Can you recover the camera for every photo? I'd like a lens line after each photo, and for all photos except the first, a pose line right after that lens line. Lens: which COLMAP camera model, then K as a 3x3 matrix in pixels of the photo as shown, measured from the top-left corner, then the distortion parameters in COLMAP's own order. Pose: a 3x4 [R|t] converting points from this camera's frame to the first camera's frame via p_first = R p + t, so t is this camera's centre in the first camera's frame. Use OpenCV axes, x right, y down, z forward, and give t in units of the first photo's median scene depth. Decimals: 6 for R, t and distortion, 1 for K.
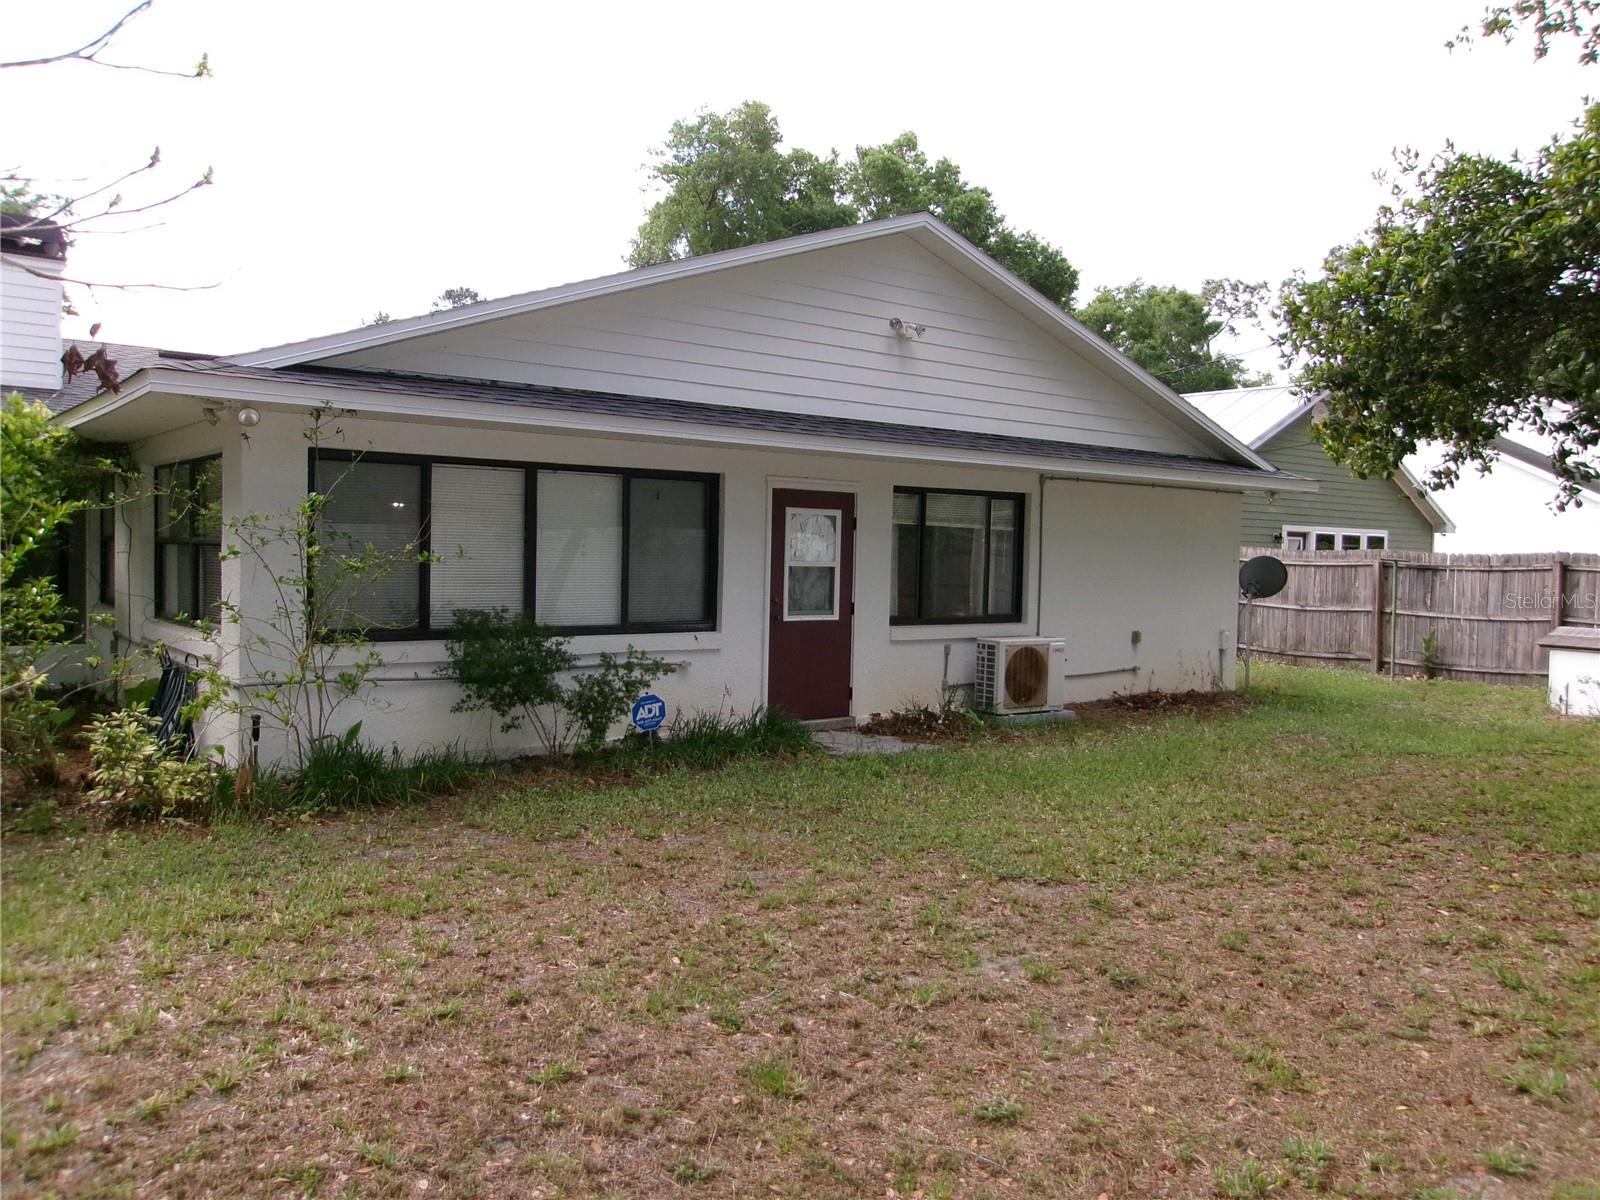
lens RADIAL K [[1219.8, 0, 800.0], [0, 1219.8, 600.0], [0, 0, 1]] dist [-0.005054, -0.001855]
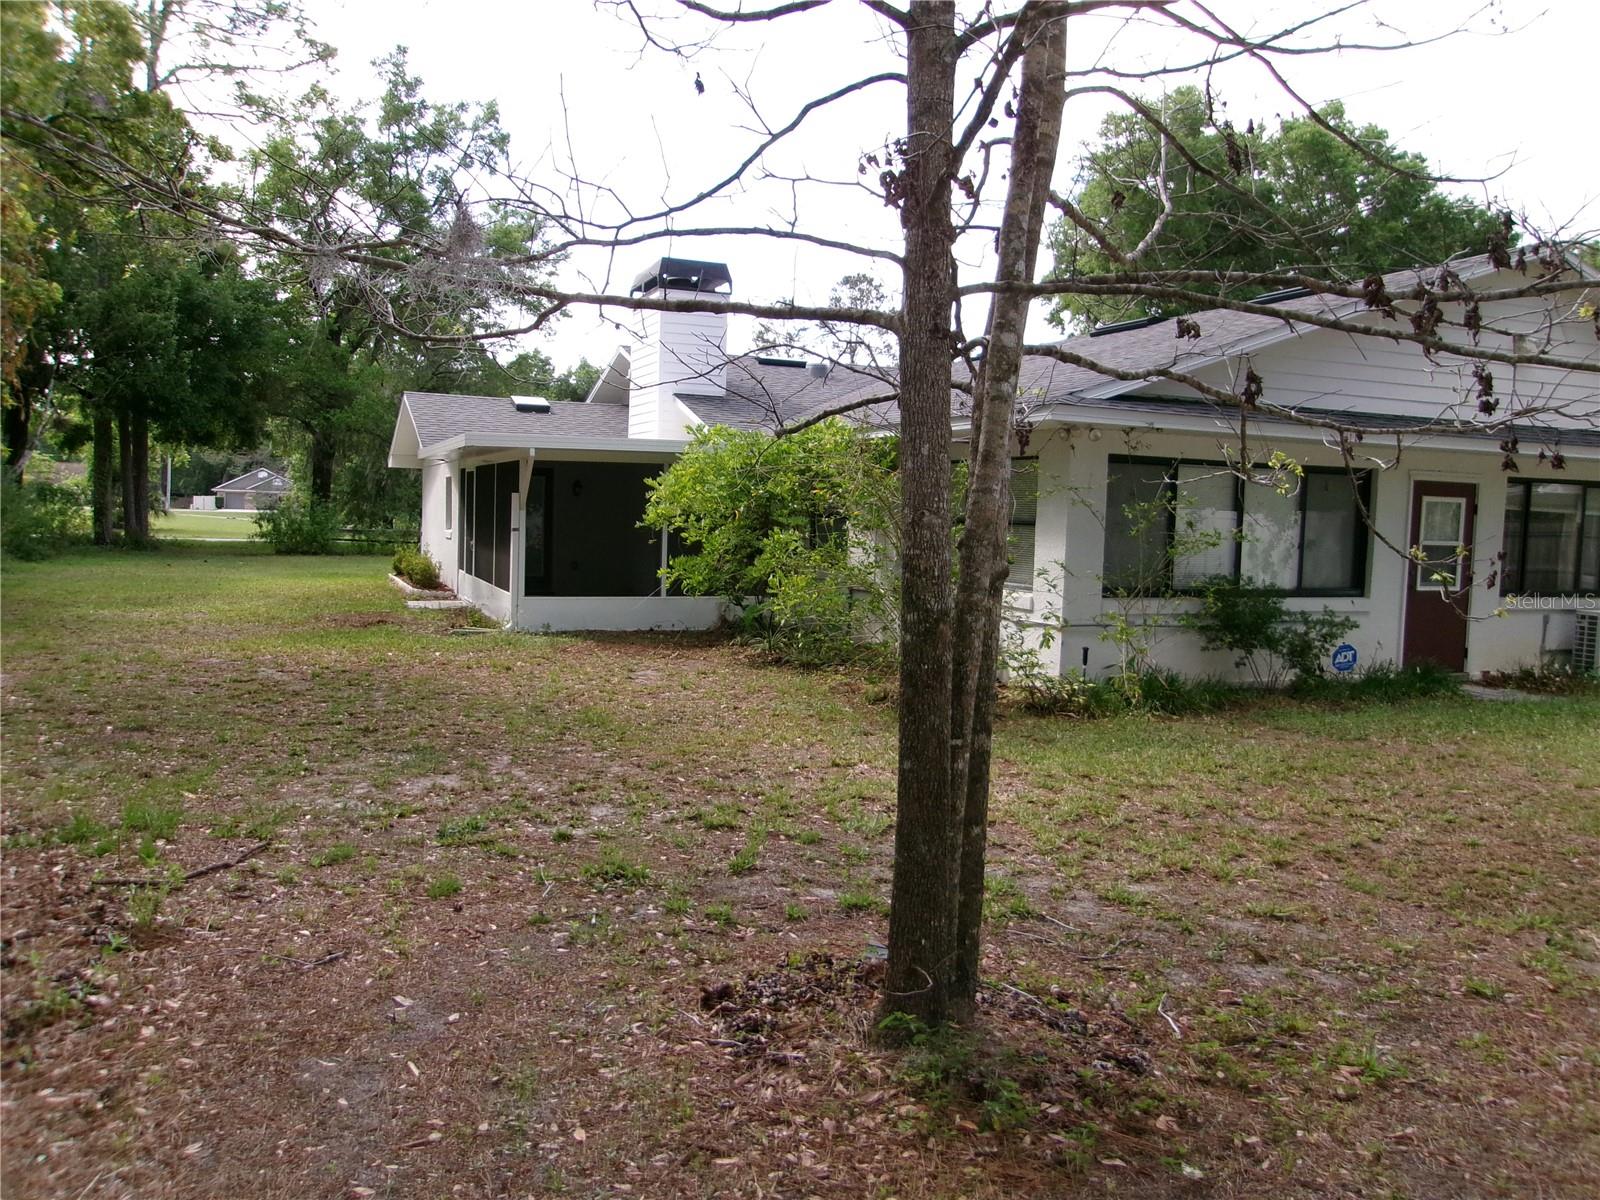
lens RADIAL K [[1219.8, 0, 800.0], [0, 1219.8, 600.0], [0, 0, 1]] dist [-0.005054, -0.001855]
pose [[0.965655, 0.027339, -0.258384, -0.291003], [-0.021022, 0.999409, 0.027180, 0.006875], [0.258975, -0.020815, 0.965660, -0.322099]]
